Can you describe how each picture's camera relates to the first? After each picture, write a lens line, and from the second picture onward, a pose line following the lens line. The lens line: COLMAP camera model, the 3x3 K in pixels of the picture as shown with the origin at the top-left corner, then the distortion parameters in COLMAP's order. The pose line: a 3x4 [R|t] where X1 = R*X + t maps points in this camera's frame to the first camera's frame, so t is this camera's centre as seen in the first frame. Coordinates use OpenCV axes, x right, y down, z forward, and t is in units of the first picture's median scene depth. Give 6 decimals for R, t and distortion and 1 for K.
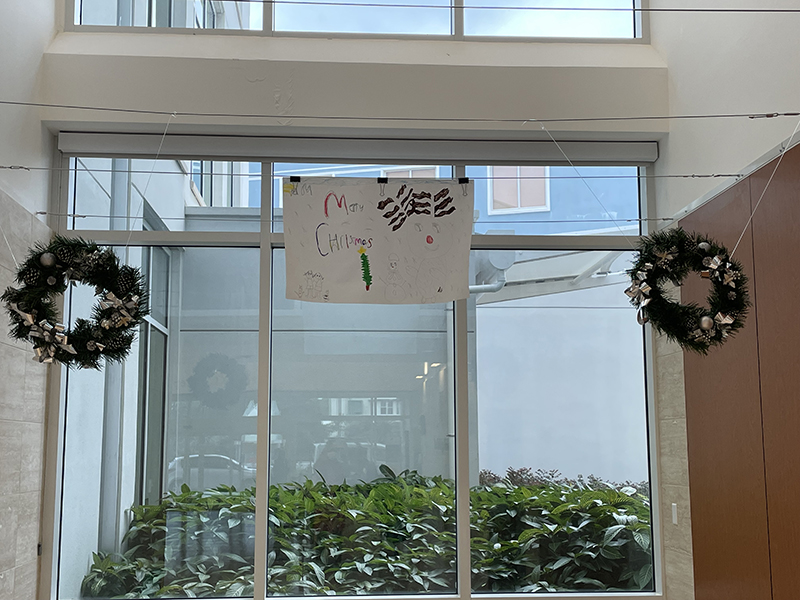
lens RADIAL K [[1028.7, 0, 399.7], [0, 1028.7, 300.2], [0, 0, 1]] dist [-0.012608, 0.000000]
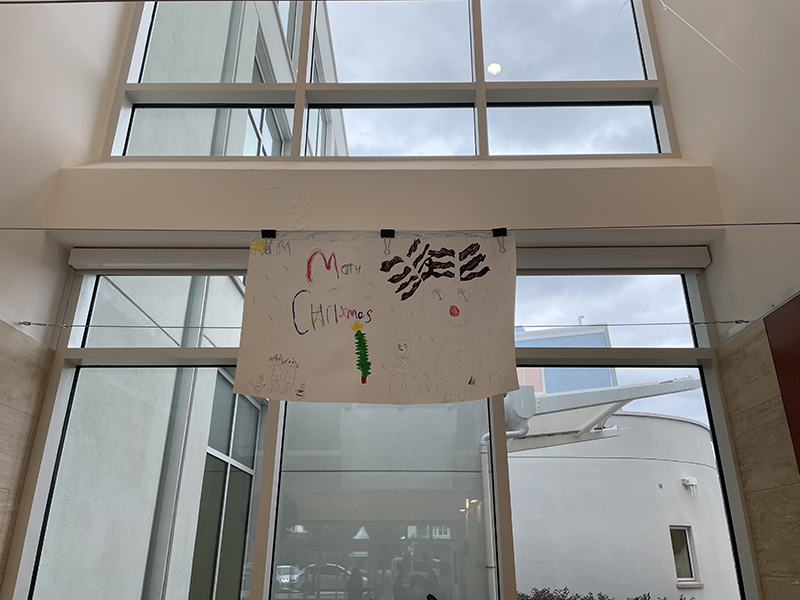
lens RADIAL K [[609.8, 0, 400.6], [0, 609.8, 300.8], [0, 0, 1]] dist [0.034010, -0.009717]
pose [[0.996813, -0.022924, -0.076404, 0.024474], [0.003037, 0.968029, -0.250820, 0.038167], [0.079711, 0.249789, 0.965014, 0.592811]]
